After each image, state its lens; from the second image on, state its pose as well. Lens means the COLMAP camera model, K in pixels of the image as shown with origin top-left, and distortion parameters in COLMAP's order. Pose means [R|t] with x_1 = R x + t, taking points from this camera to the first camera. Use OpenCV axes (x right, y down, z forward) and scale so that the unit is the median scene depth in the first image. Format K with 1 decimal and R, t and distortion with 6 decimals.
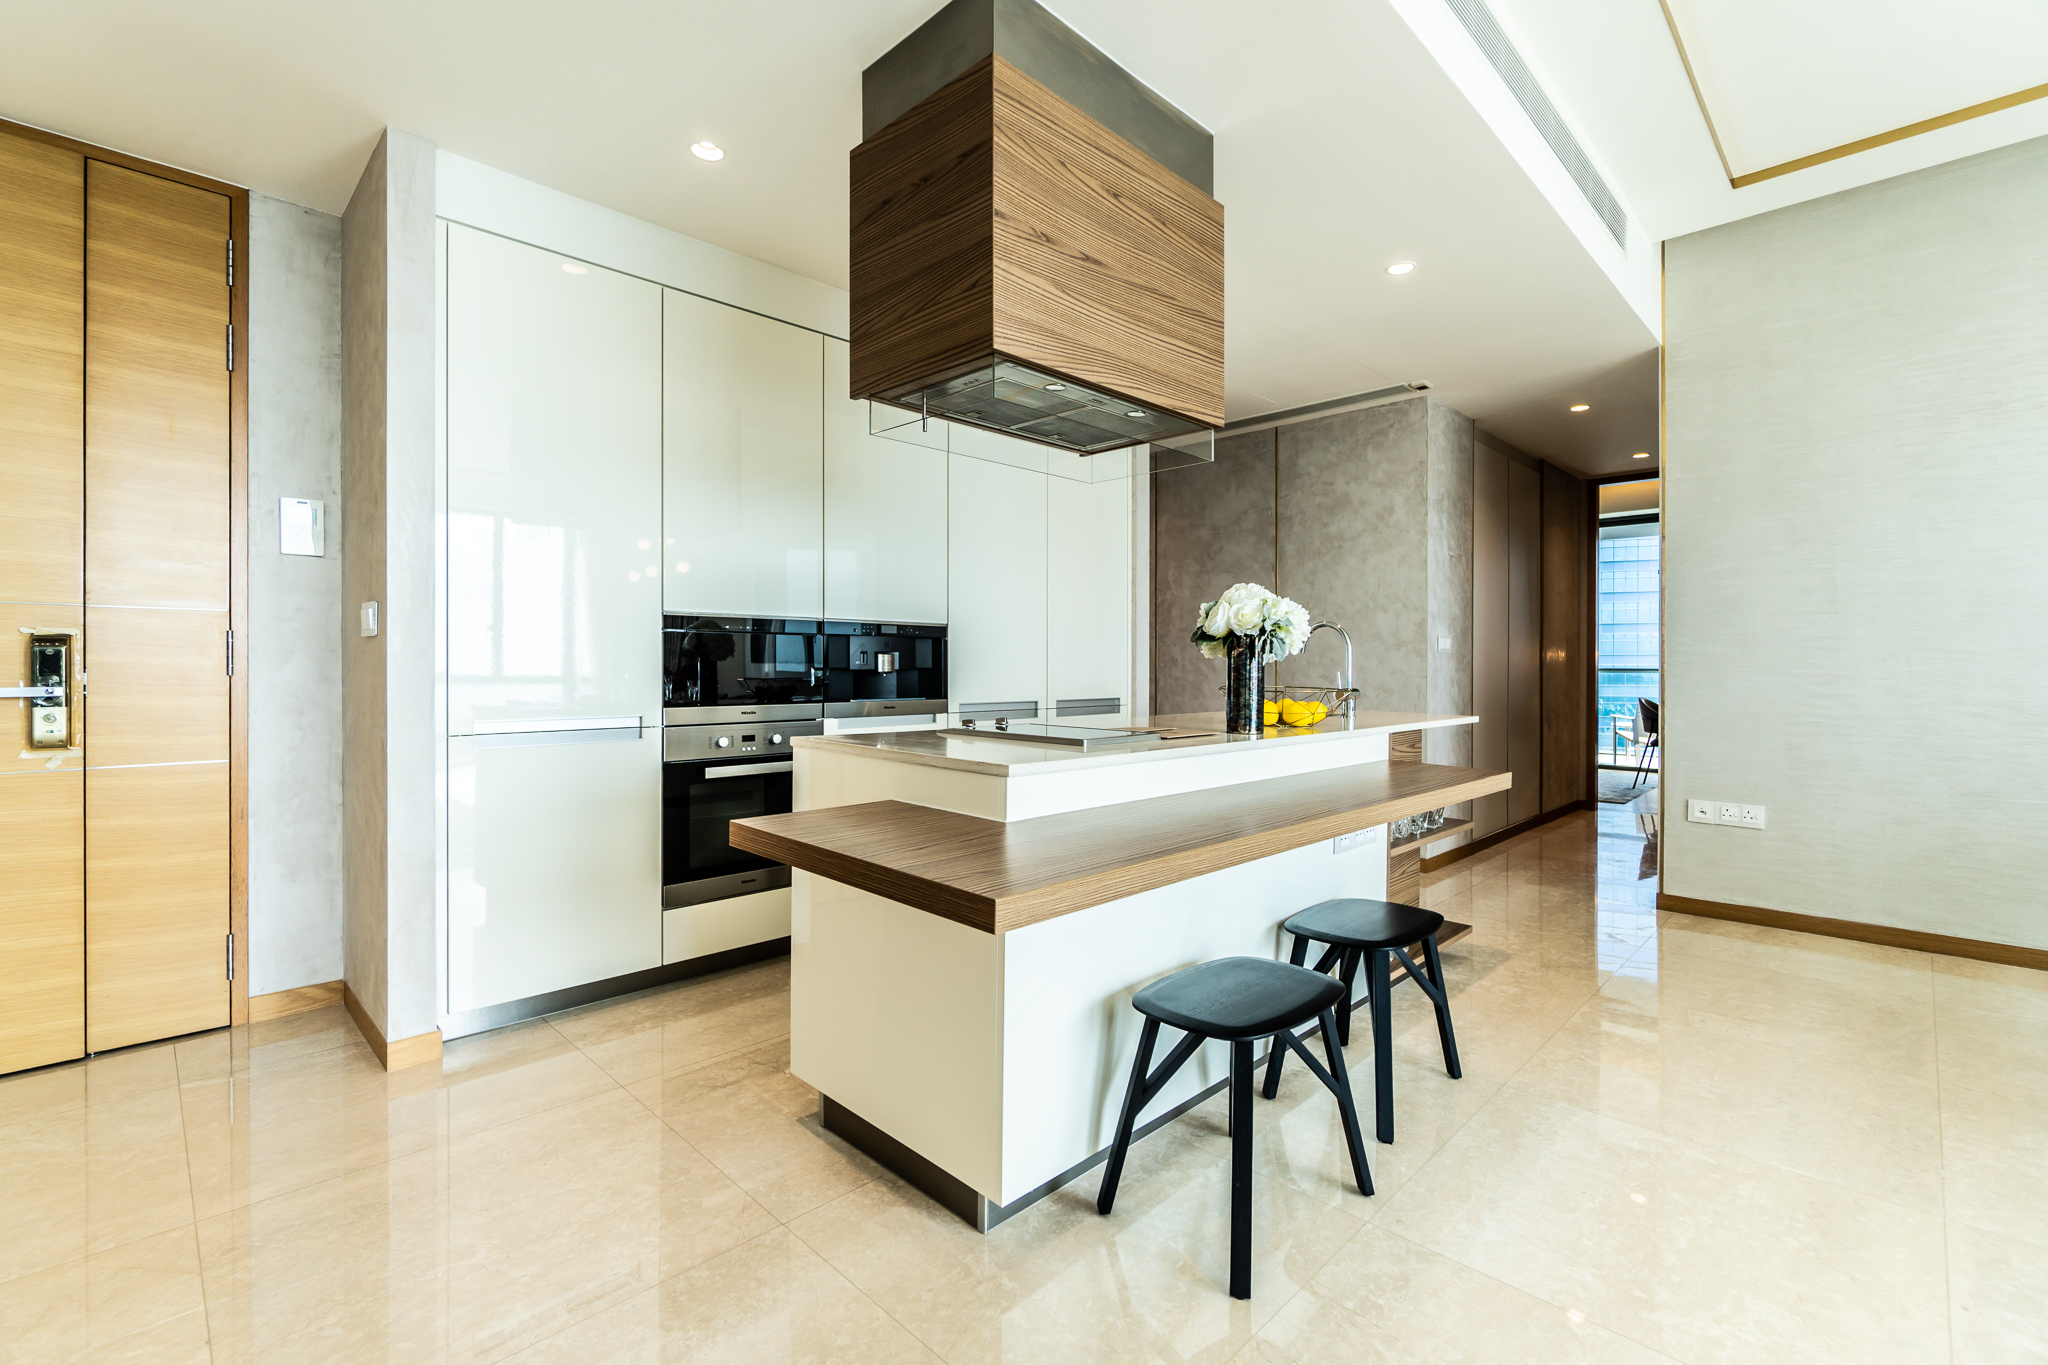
lens RADIAL K [[890.5, 0, 1034.5], [0, 890.5, 668.5], [0, 0, 1]] dist [-0.005290, 0.000766]
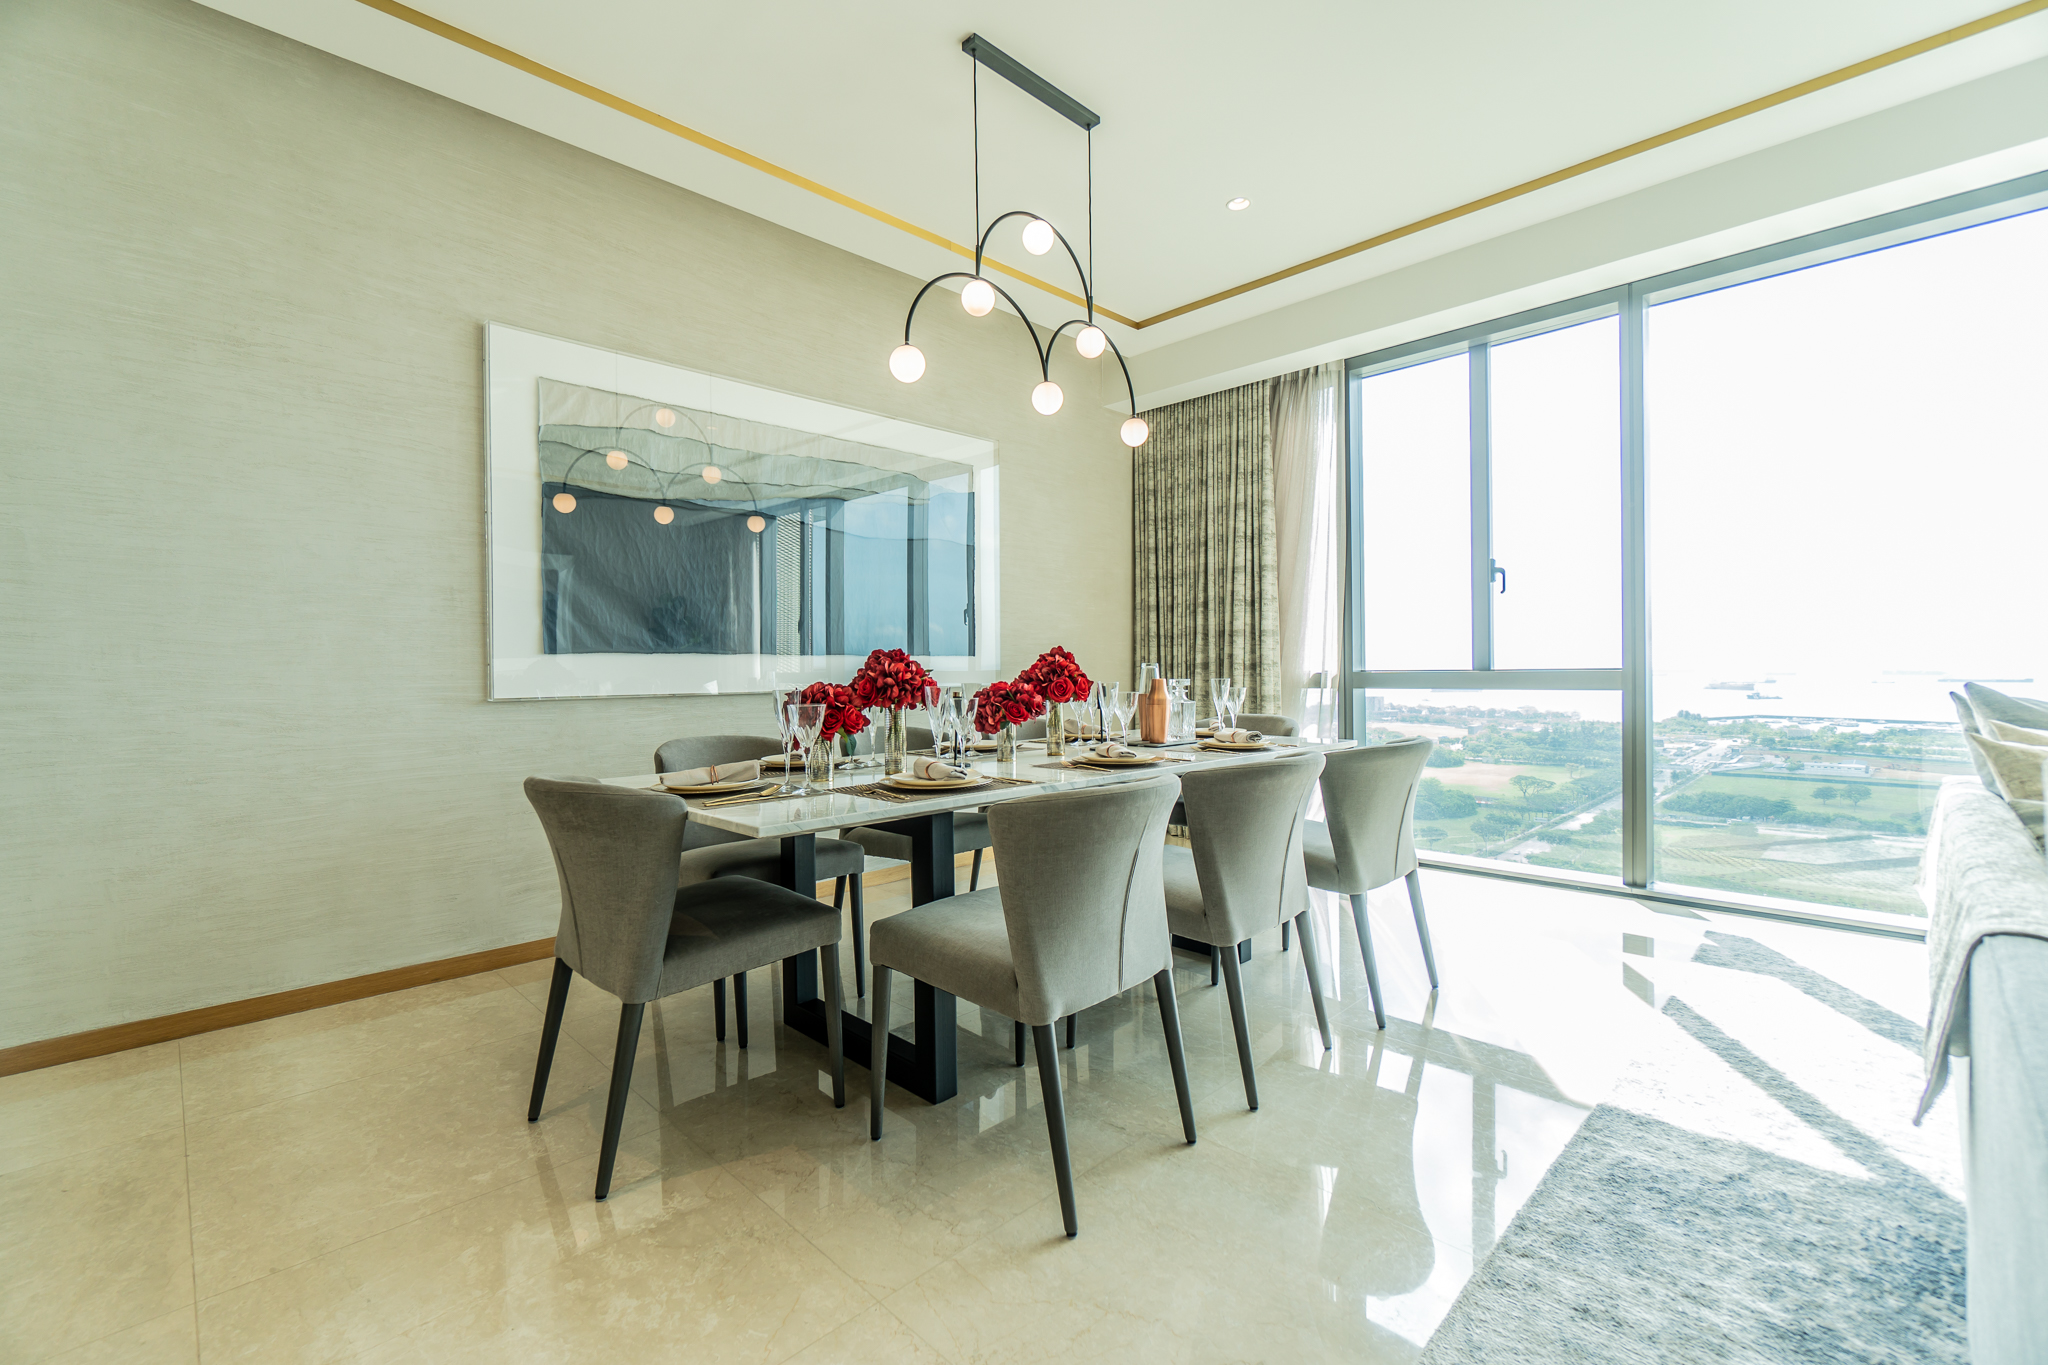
lens RADIAL K [[890.5, 0, 1025.5], [0, 890.5, 677.9], [0, 0, 1]] dist [-0.005290, 0.000766]
pose [[0.010304, -0.009520, 0.999902, 0.182104], [0.015847, 0.999831, 0.009356, 0.010751], [-0.999821, 0.015749, 0.010453, 0.180609]]
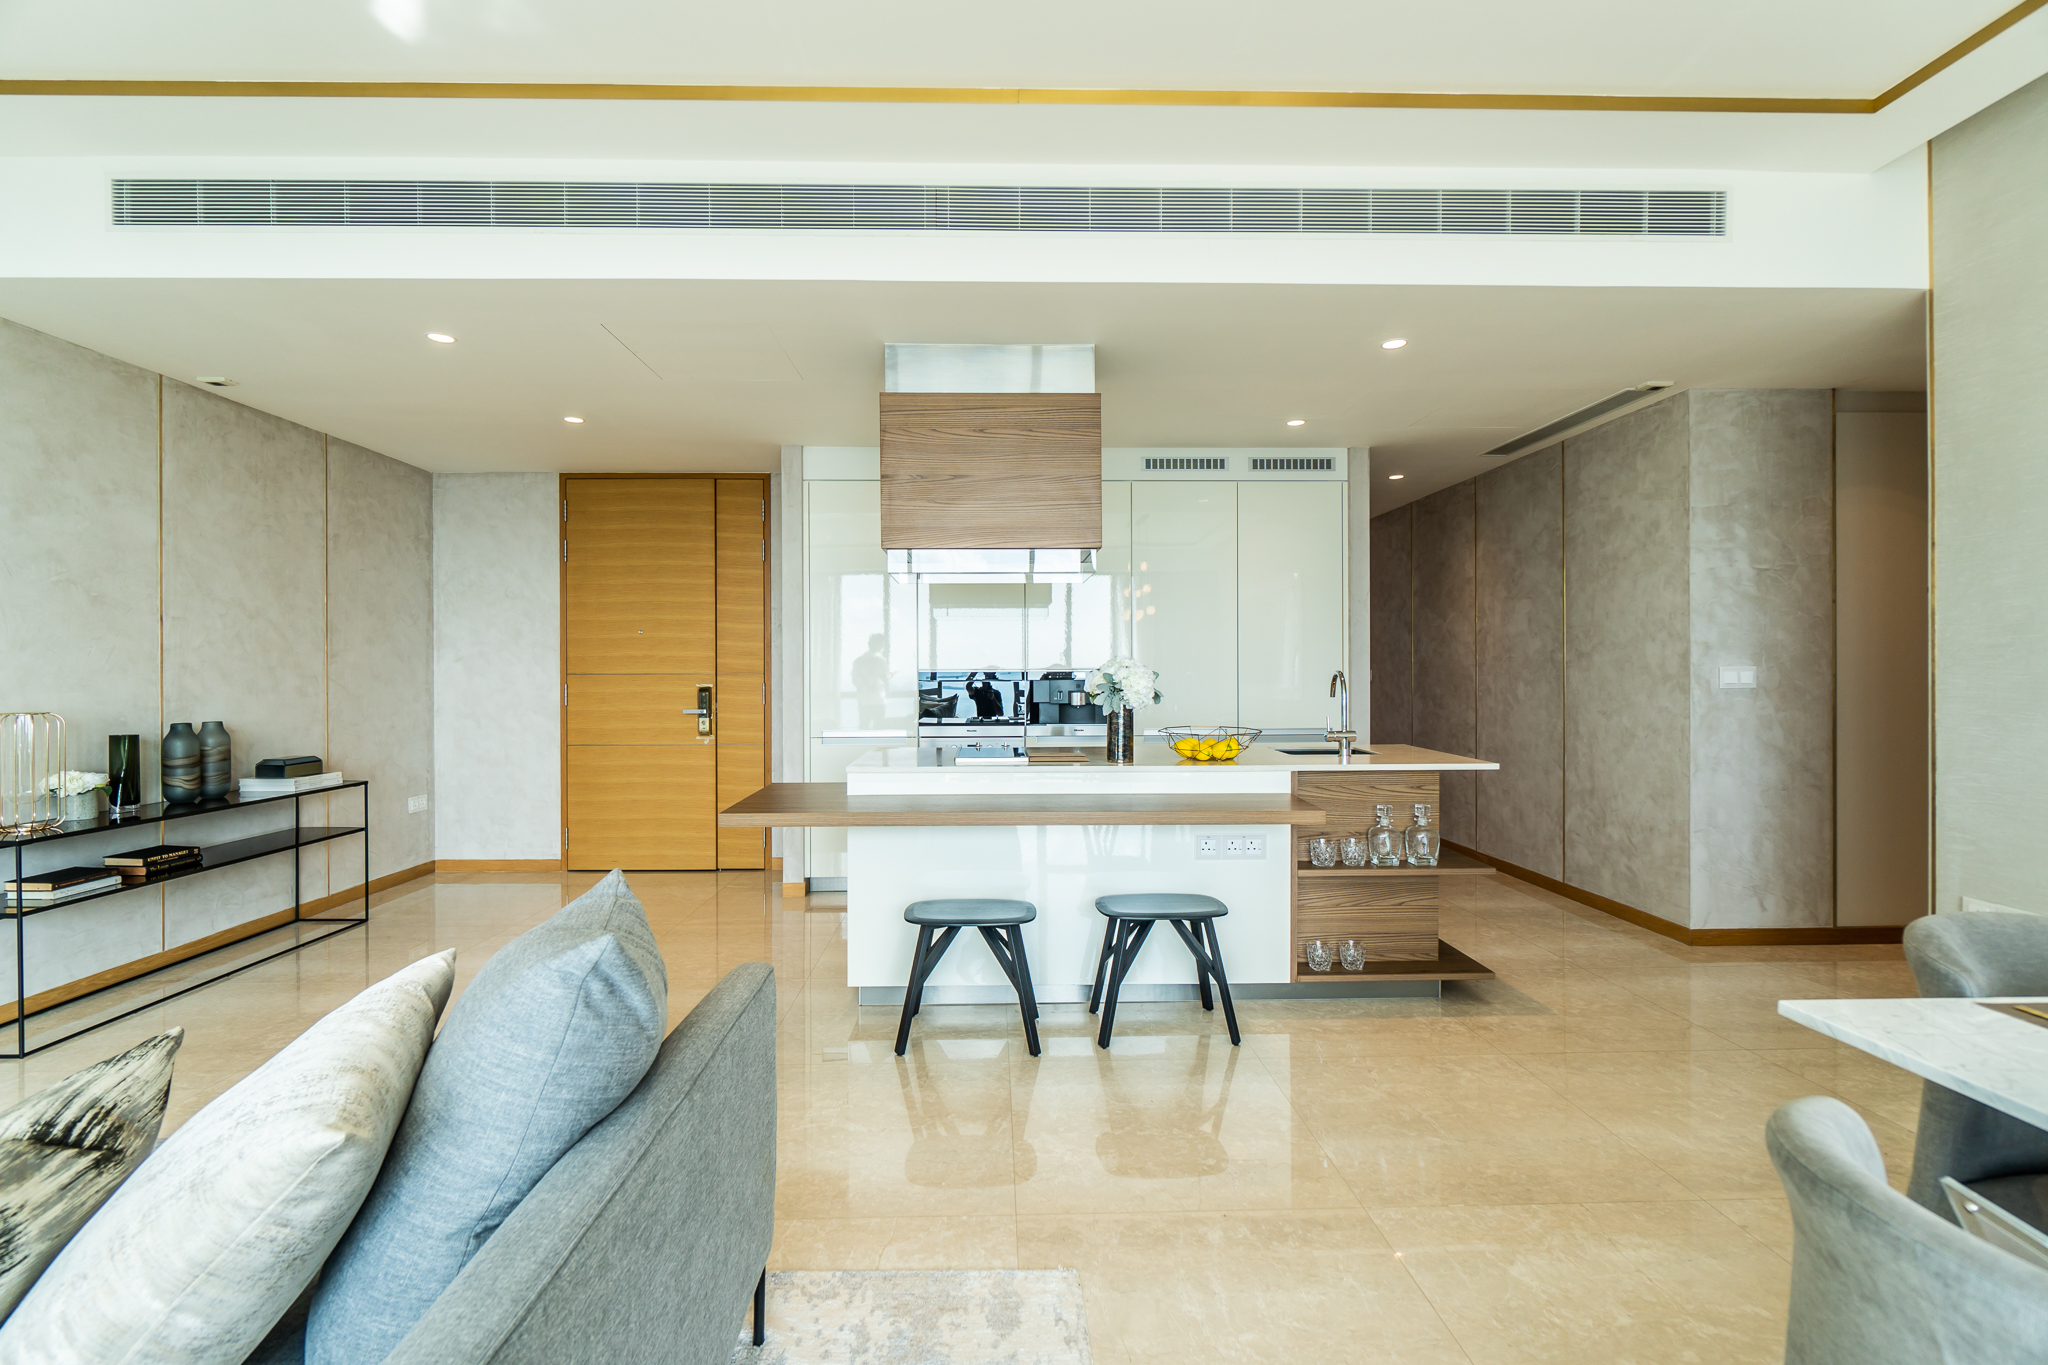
lens RADIAL K [[890.5, 0, 1020.7], [0, 890.5, 672.5], [0, 0, 1]] dist [-0.005290, 0.000766]
pose [[0.723743, -0.004903, -0.690052, 0.554028], [0.003858, 0.999988, -0.003059, -0.032694], [0.690058, -0.000448, 0.723754, -0.064306]]
